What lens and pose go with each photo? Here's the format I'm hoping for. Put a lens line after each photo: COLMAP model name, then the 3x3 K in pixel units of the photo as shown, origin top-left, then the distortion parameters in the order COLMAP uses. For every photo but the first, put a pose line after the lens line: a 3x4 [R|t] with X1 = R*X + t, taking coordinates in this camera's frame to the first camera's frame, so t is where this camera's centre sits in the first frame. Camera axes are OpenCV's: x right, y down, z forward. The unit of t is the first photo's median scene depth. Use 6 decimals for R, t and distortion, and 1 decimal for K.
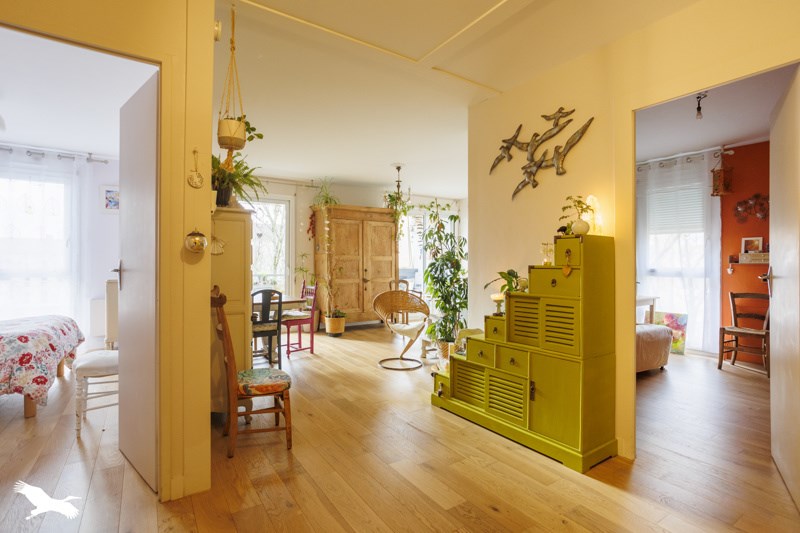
lens RADIAL K [[389.9, 0, 408.3], [0, 389.9, 265.5], [0, 0, 1]] dist [-0.011774, 0.002569]
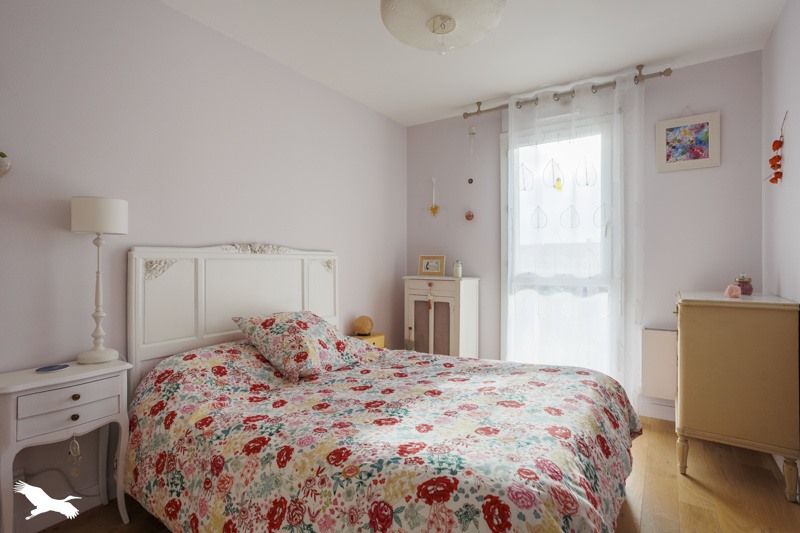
lens RADIAL K [[389.9, 0, 403.0], [0, 389.9, 260.6], [0, 0, 1]] dist [-0.011774, 0.002569]
pose [[0.372408, -0.004576, -0.928058, -0.441952], [0.000160, 0.999988, -0.004867, -0.007655], [0.928069, 0.001664, 0.372404, 0.485644]]
